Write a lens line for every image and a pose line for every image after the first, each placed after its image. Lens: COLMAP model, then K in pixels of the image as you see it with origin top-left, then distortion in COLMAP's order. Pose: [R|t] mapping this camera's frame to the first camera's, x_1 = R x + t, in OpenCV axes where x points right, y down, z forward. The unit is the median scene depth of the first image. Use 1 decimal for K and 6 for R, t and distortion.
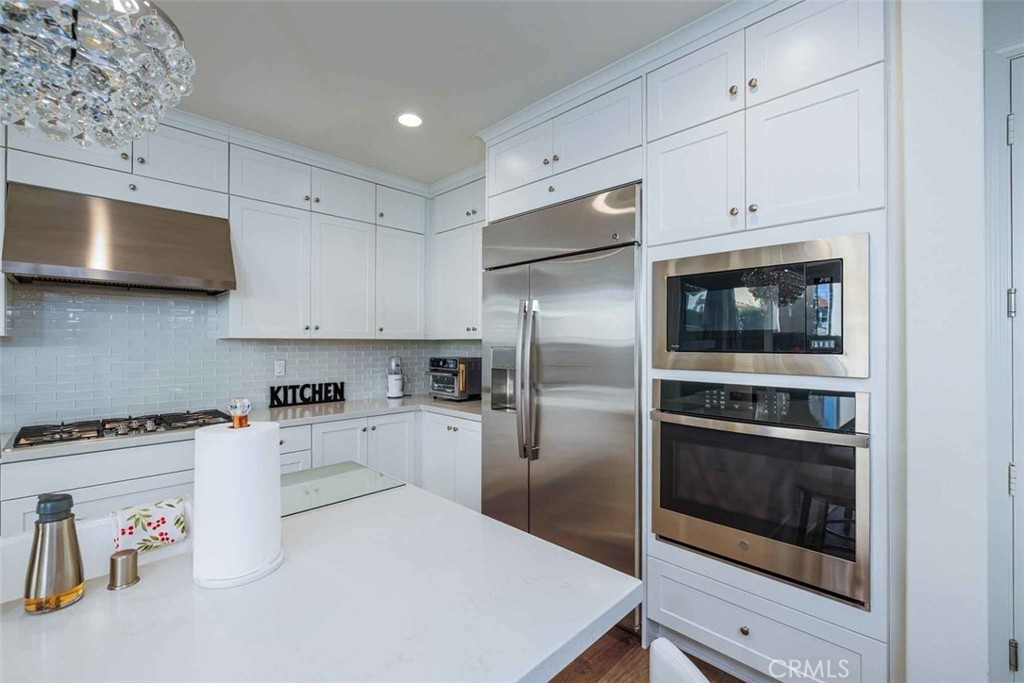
lens RADIAL K [[440.6, 0, 514.0], [0, 440.6, 342.3], [0, 0, 1]] dist [0.002407, -0.000845]
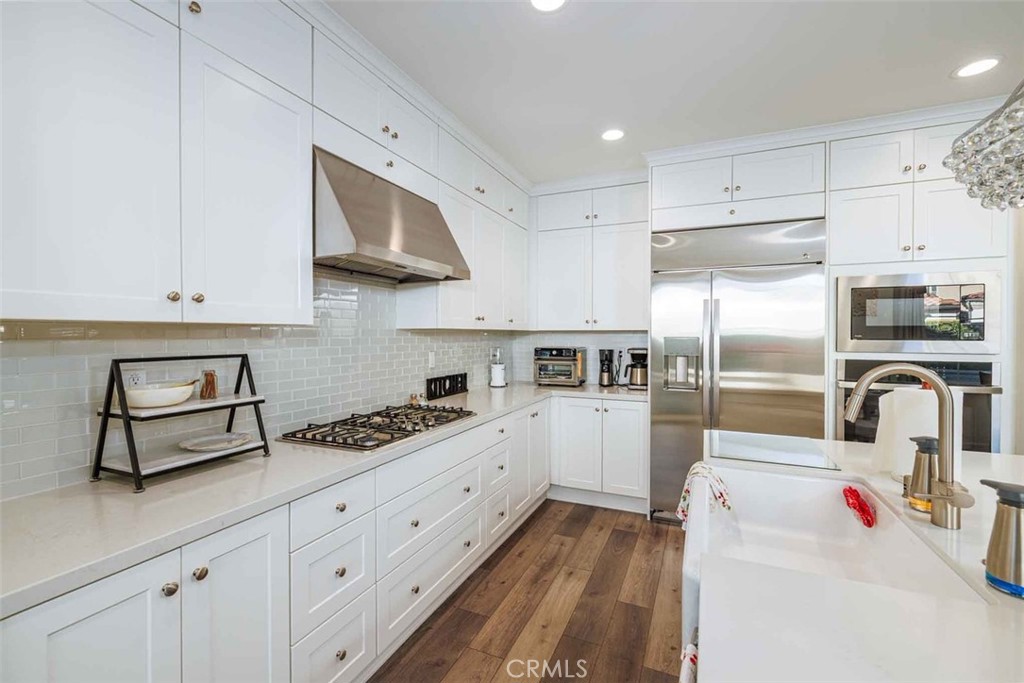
lens RADIAL K [[440.6, 0, 515.2], [0, 440.6, 337.7], [0, 0, 1]] dist [0.002407, -0.000845]
pose [[0.933360, -0.005343, 0.358901, -0.756514], [0.000467, 0.999906, 0.013671, -0.003479], [-0.358940, -0.012593, 0.933276, 0.028476]]
